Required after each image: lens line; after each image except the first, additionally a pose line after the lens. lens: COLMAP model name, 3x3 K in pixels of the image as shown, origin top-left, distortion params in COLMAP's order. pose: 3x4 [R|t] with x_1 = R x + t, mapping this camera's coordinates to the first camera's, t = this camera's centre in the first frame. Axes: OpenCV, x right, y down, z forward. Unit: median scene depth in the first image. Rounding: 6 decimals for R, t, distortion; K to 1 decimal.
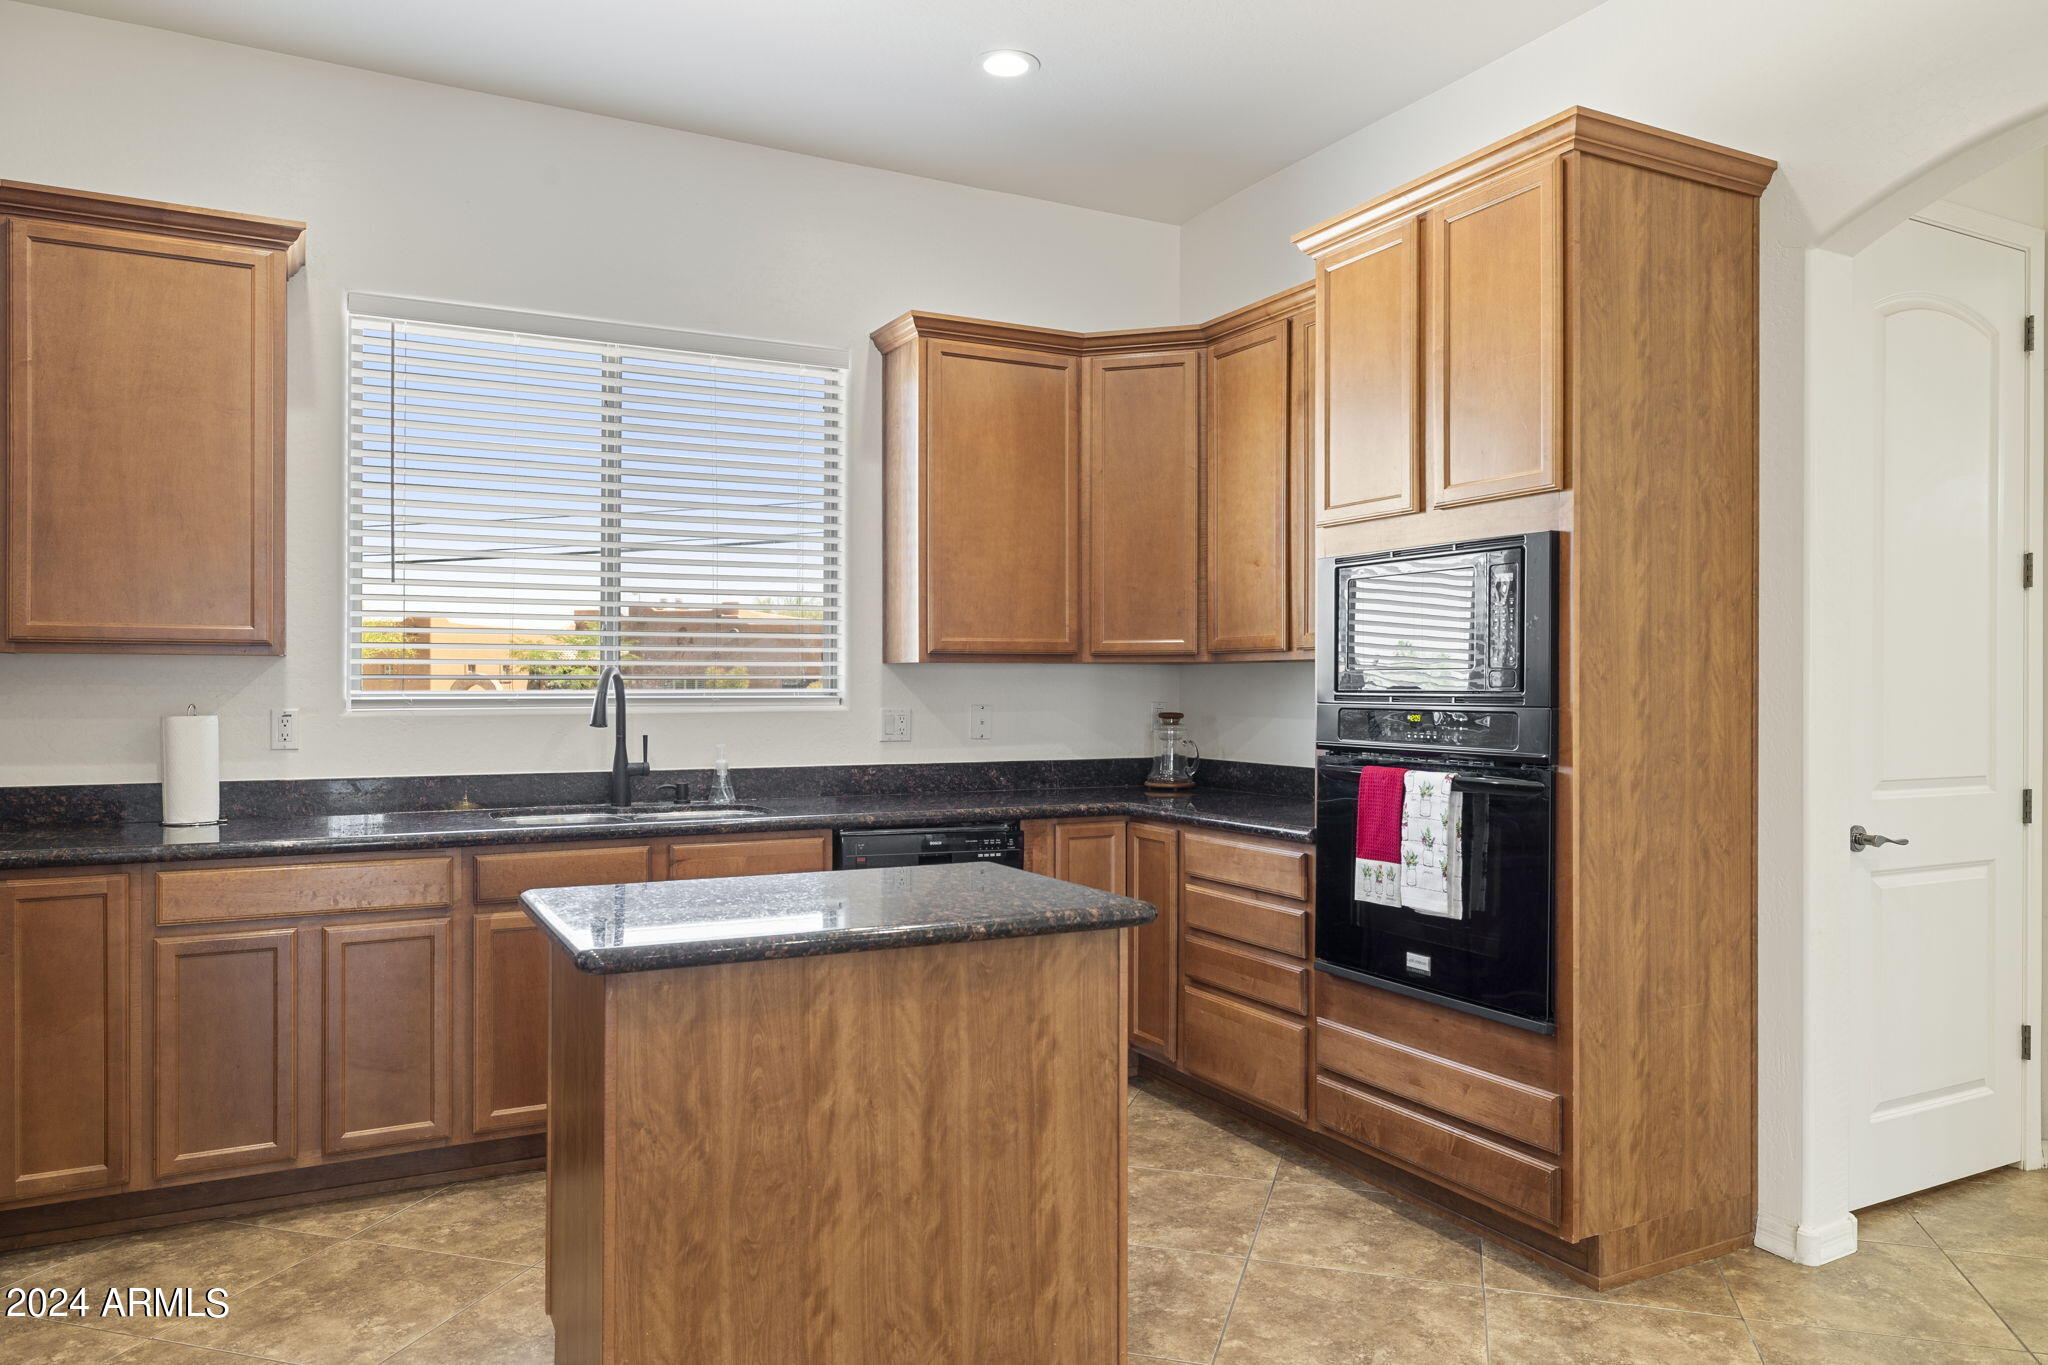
lens RADIAL K [[1364.6, 0, 1024.0], [0, 1364.6, 682.5], [0, 0, 1]] dist [0.000575, -0.000541]
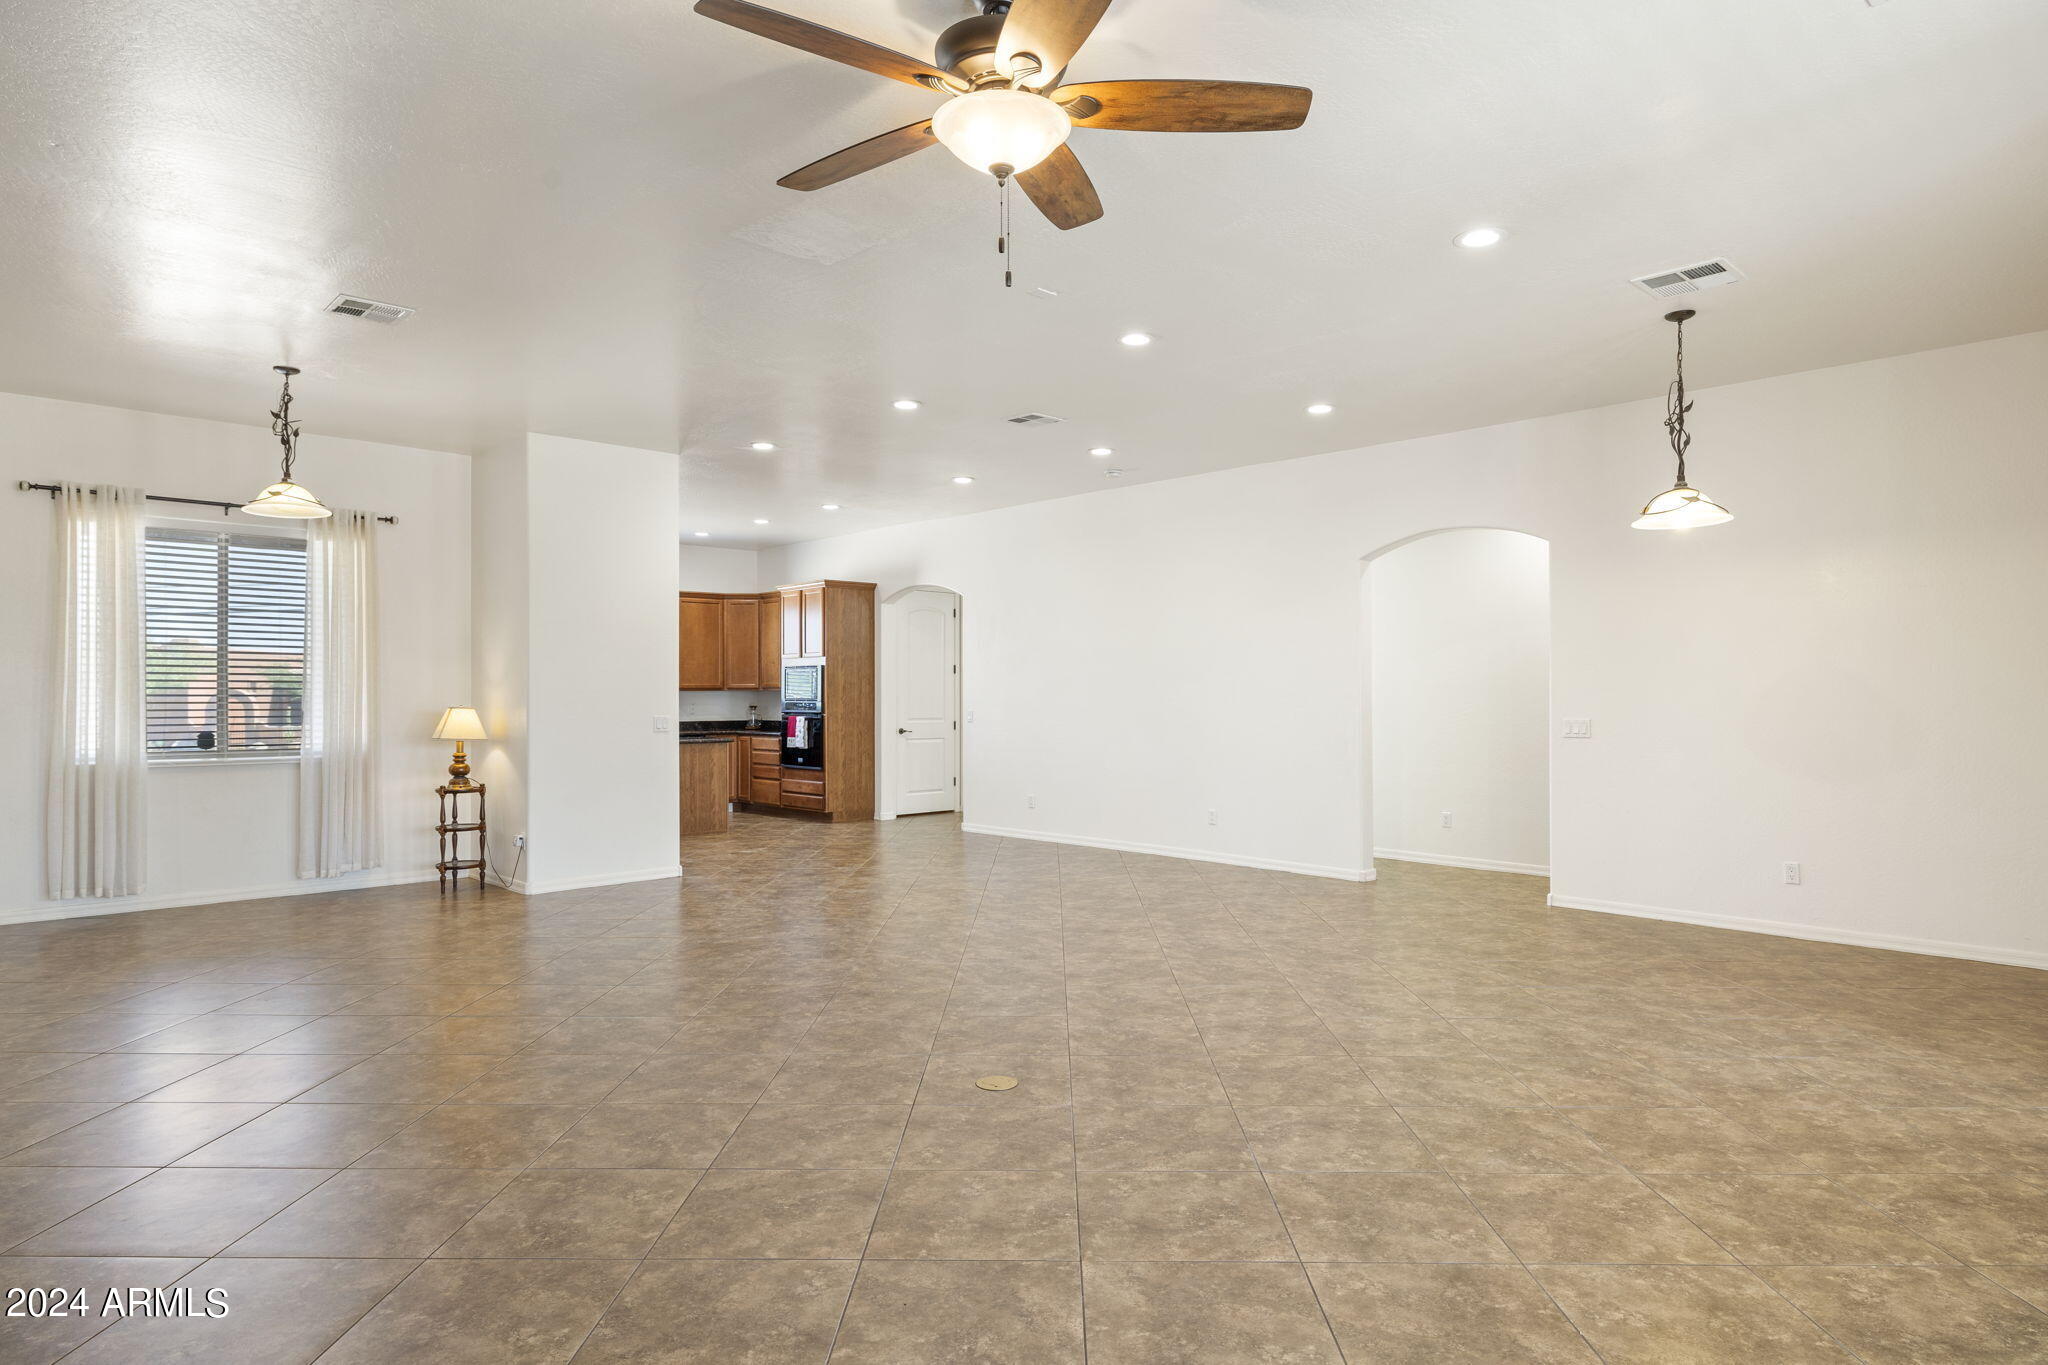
lens RADIAL K [[1156.2, 0, 1033.0], [0, 1156.2, 685.3], [0, 0, 1]] dist [-0.001431, -0.001053]
pose [[0.960130, -0.001775, 0.279547, -0.035216], [0.004104, 0.999962, -0.007745, -0.004908], [-0.279522, 0.008584, 0.960101, -2.922847]]
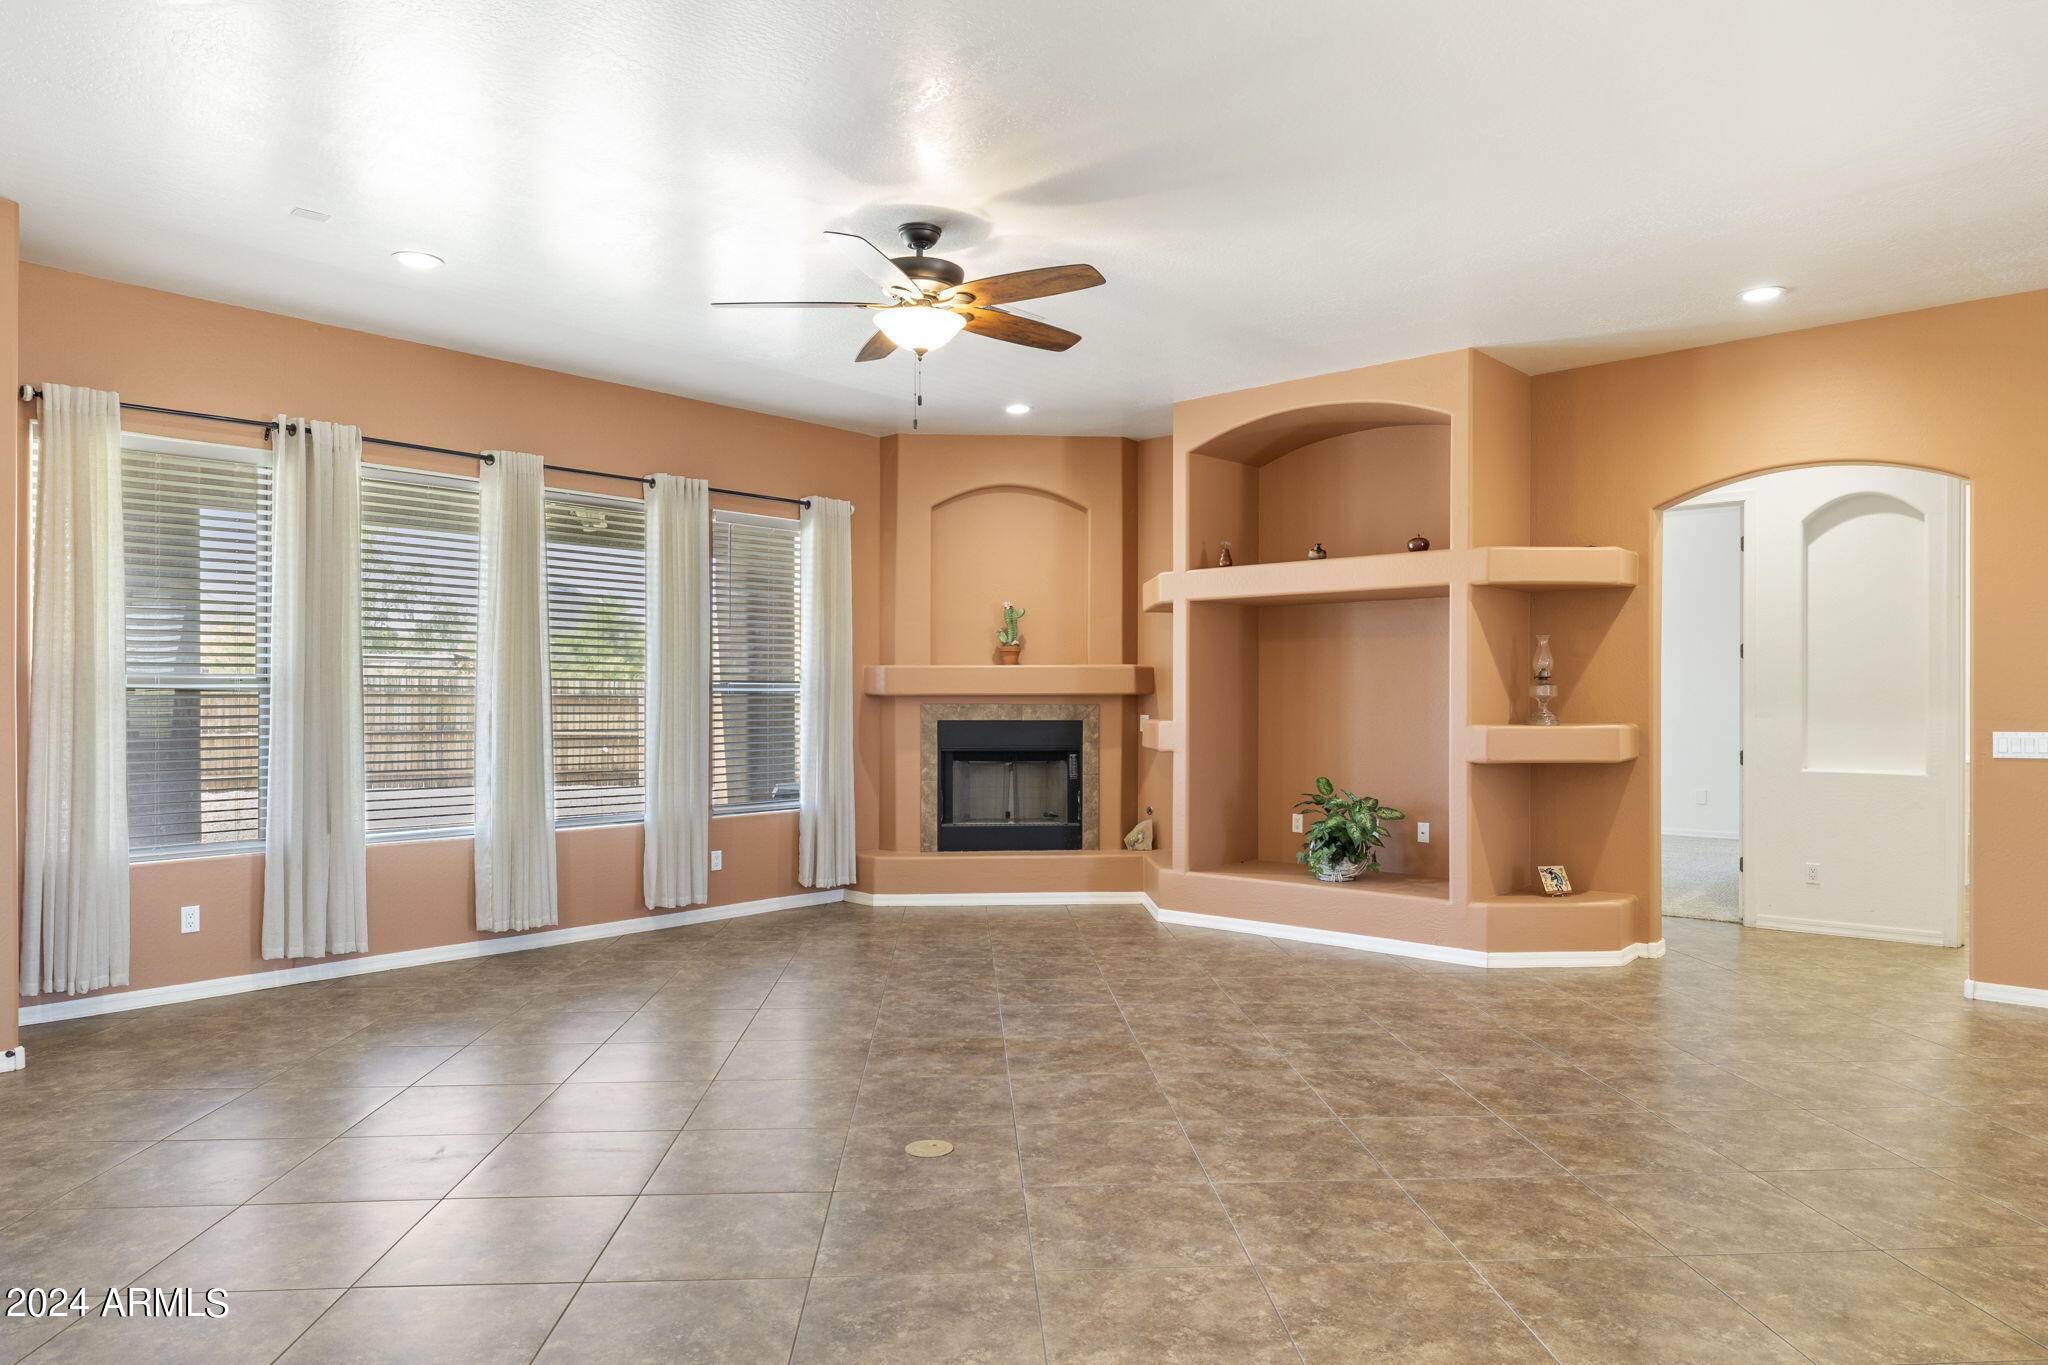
lens RADIAL K [[1277.7, 0, 1030.9], [0, 1277.7, 693.2], [0, 0, 1]] dist [-0.005918, -0.001783]
pose [[-0.937880, -0.004641, -0.346928, 0.607013], [-0.003212, 0.999984, -0.004693, -0.005896], [0.346944, -0.003288, -0.937880, -0.539998]]
